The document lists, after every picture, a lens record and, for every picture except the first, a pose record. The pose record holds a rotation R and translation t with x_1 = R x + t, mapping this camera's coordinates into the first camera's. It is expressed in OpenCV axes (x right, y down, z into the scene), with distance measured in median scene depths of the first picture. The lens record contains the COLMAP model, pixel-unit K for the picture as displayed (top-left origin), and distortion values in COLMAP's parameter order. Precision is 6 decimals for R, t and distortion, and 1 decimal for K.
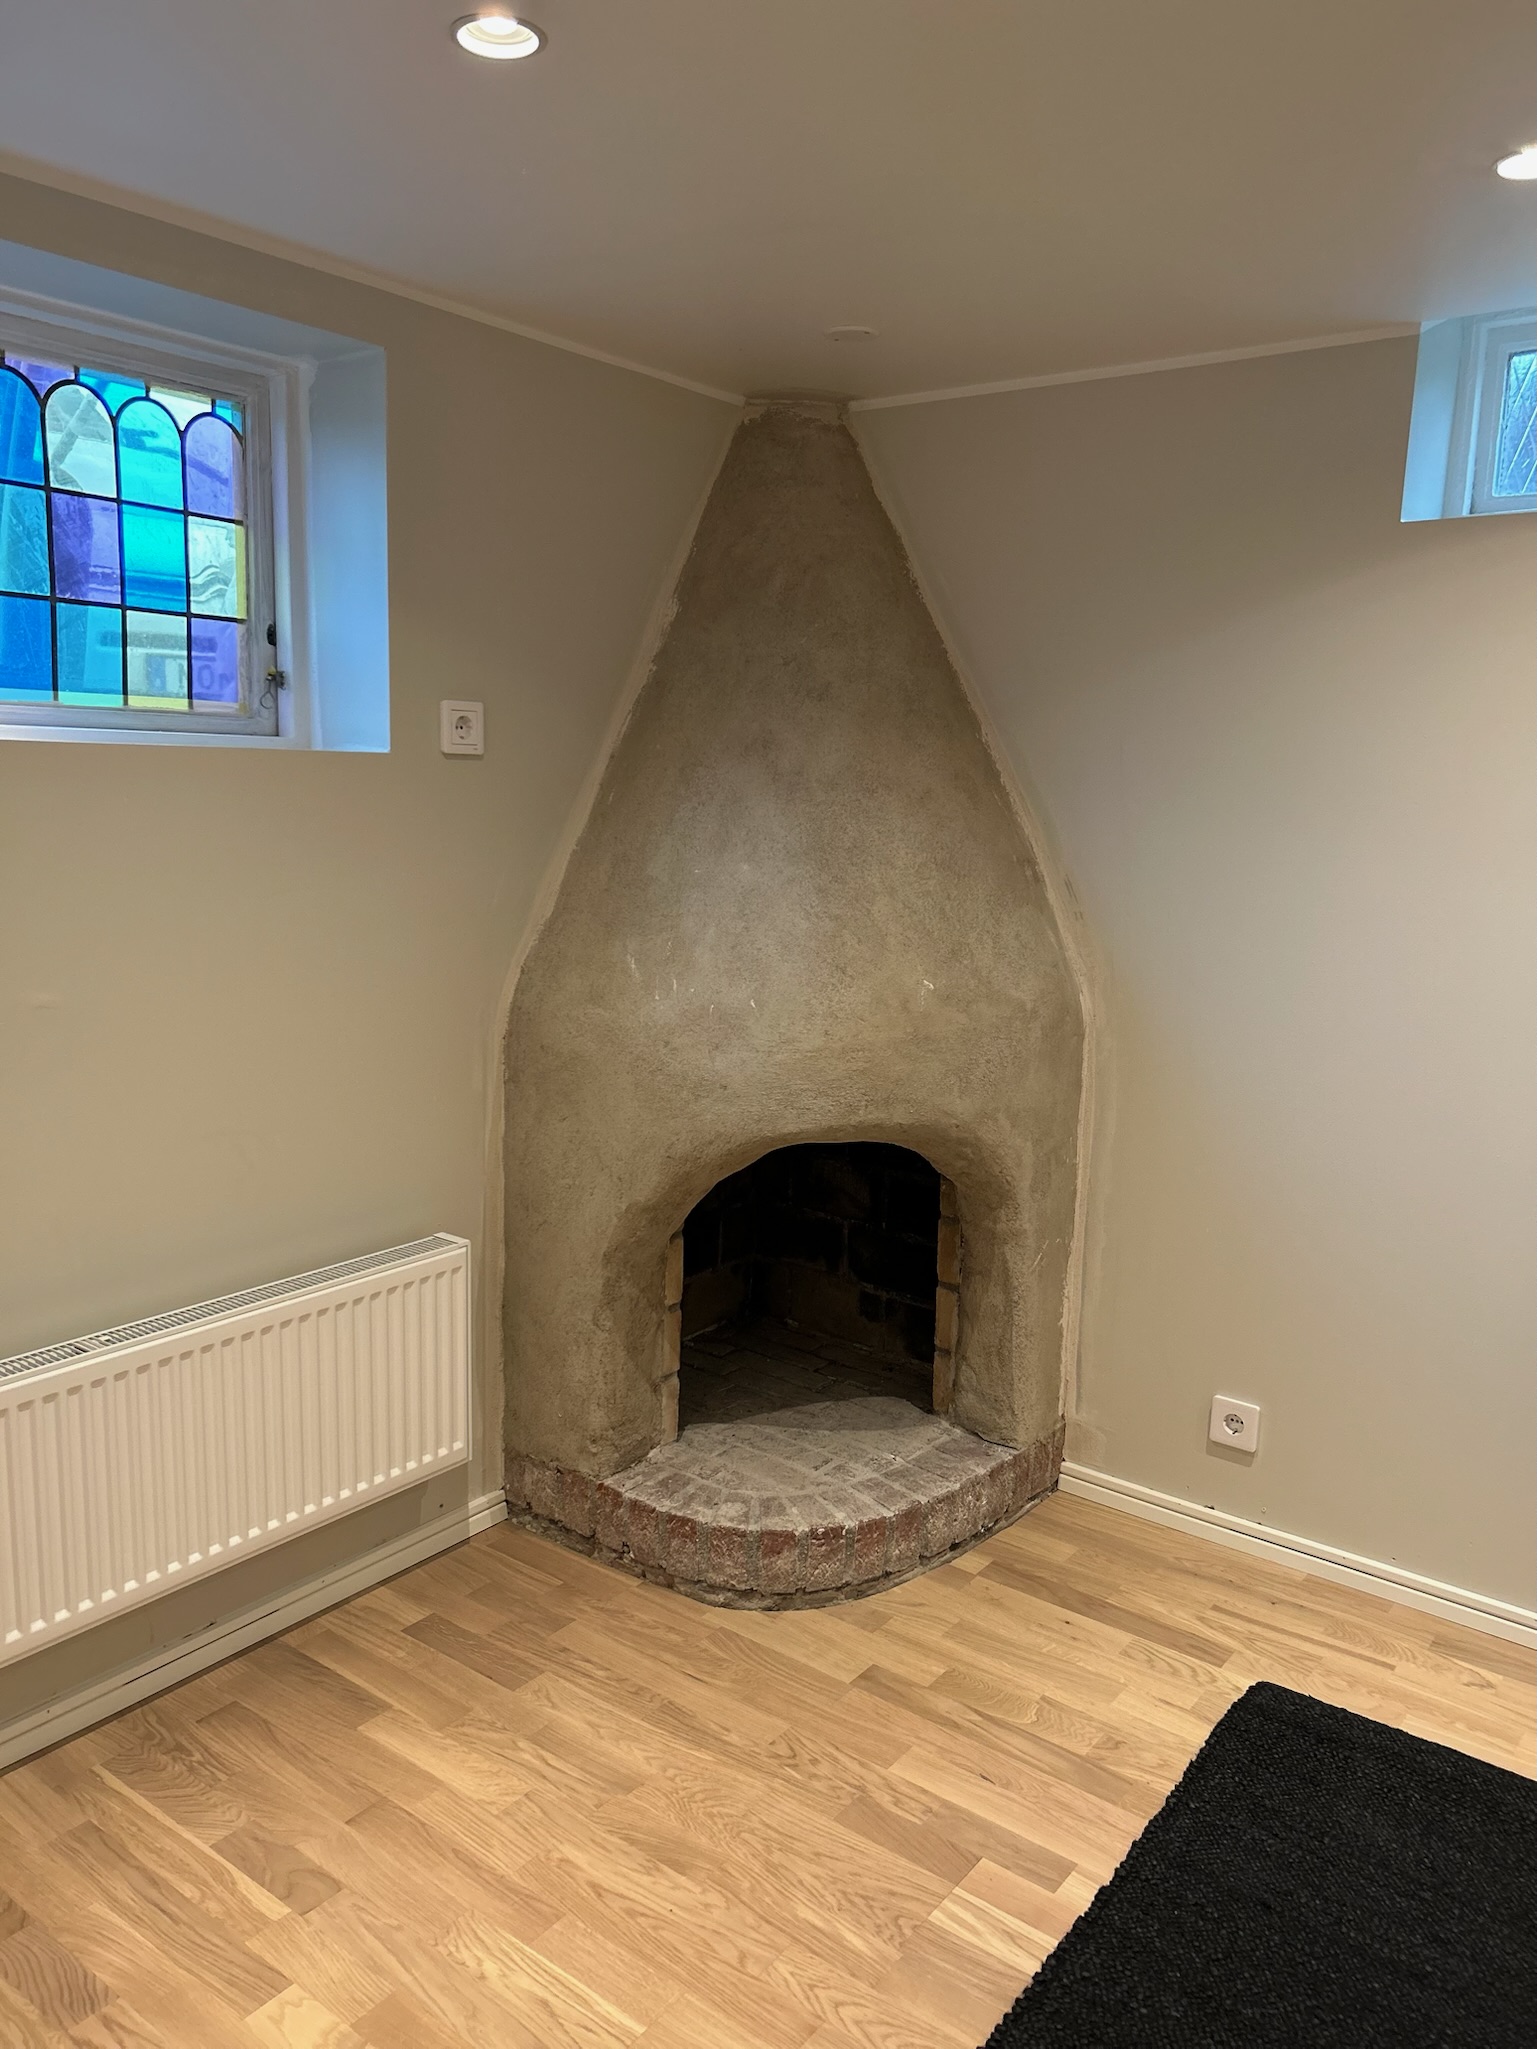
lens RADIAL K [[1534.3, 0, 770.9], [0, 1534.3, 1032.7], [0, 0, 1]] dist [0.043232, -0.050455]
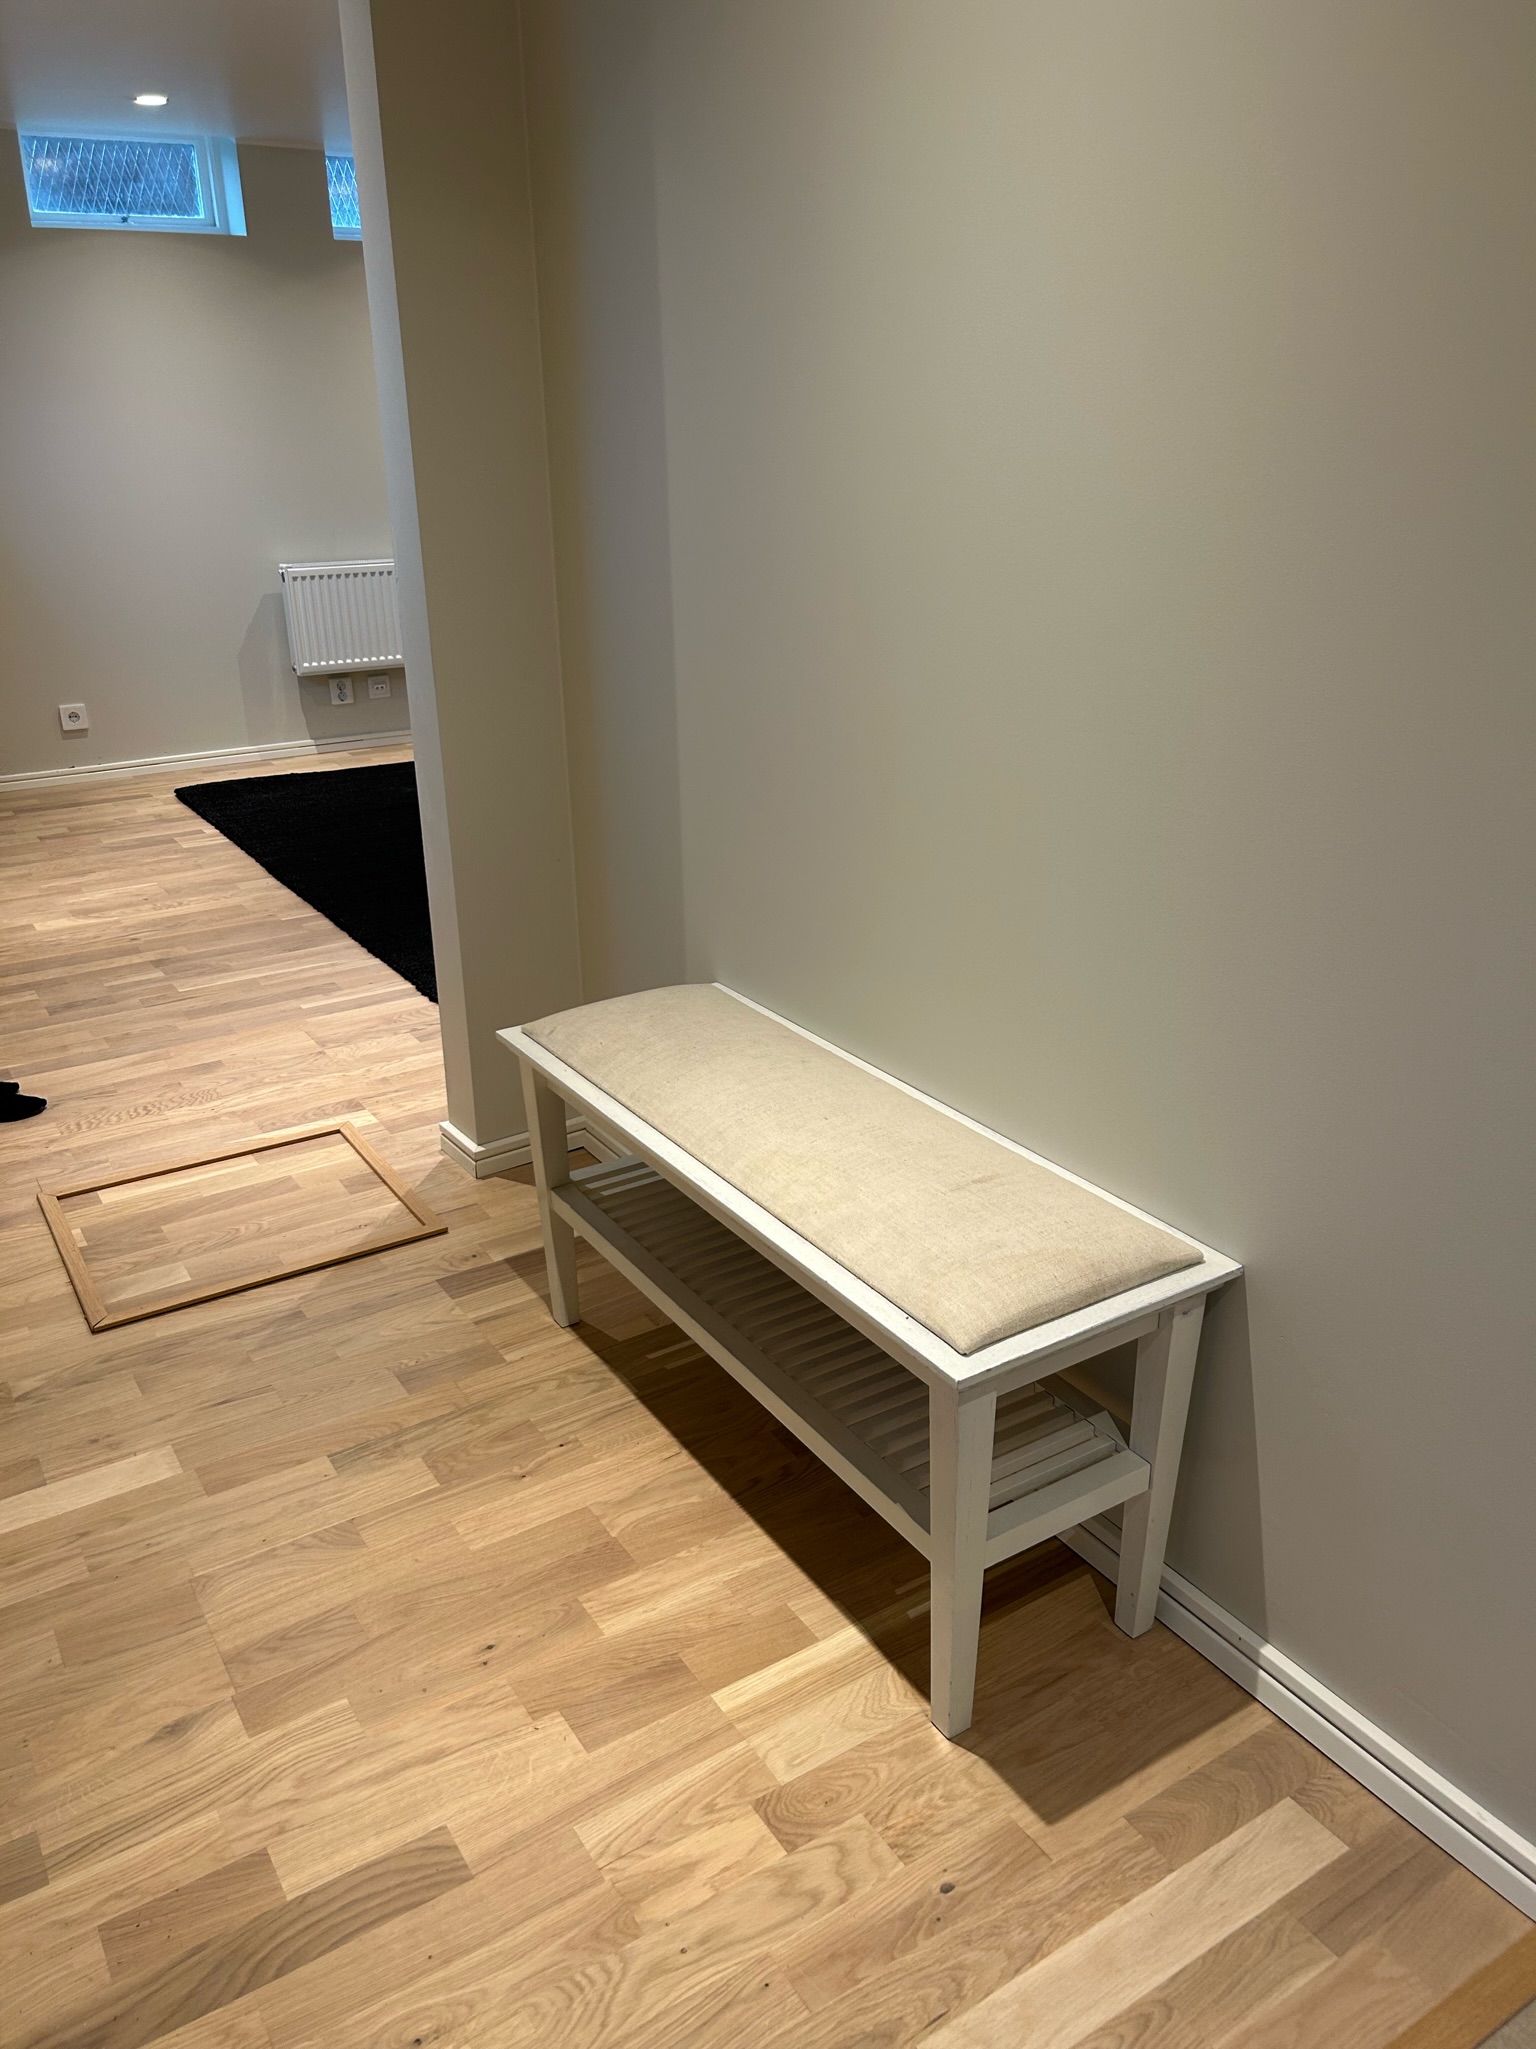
lens RADIAL K [[1534.3, 0, 769.2], [0, 1534.3, 1041.6], [0, 0, 1]] dist [0.043232, -0.050455]
pose [[0.336850, -0.384993, 0.859251, -1.367358], [0.181592, 0.922015, 0.341926, 0.132601], [-0.923881, 0.040855, 0.380492, -0.602198]]
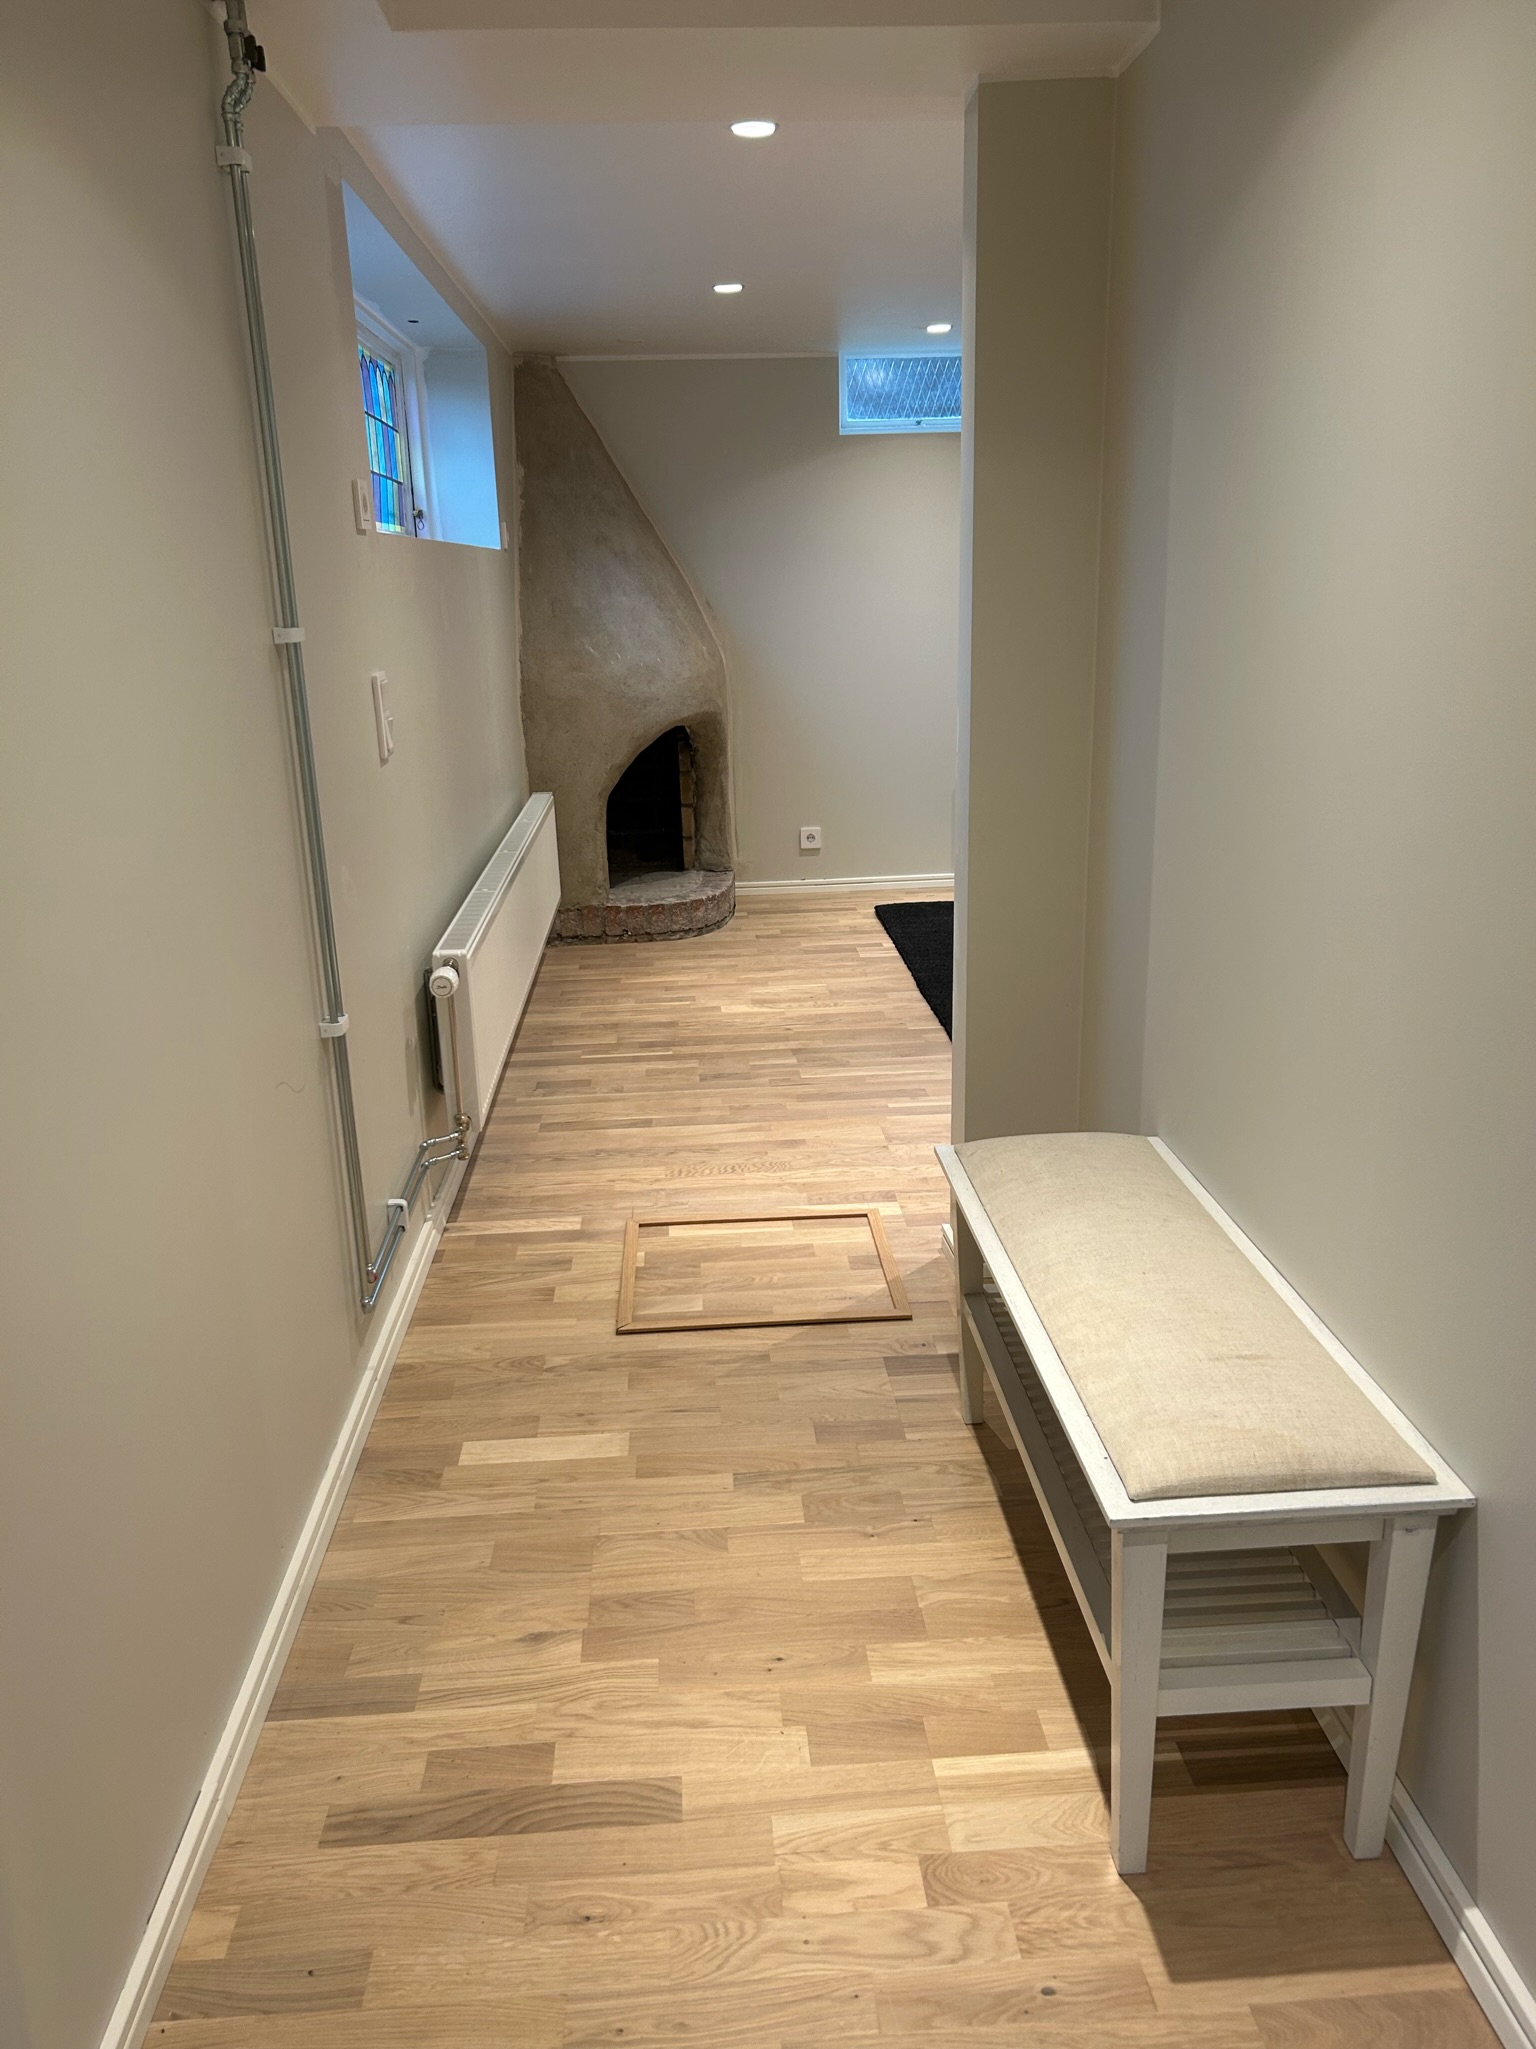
lens RADIAL K [[1534.3, 0, 778.3], [0, 1534.3, 1043.8], [0, 0, 1]] dist [0.043232, -0.050455]
pose [[0.747901, -0.240775, 0.618605, -1.346423], [0.159919, 0.969806, 0.184127, 0.132528], [-0.644259, -0.038782, 0.763823, -0.804821]]
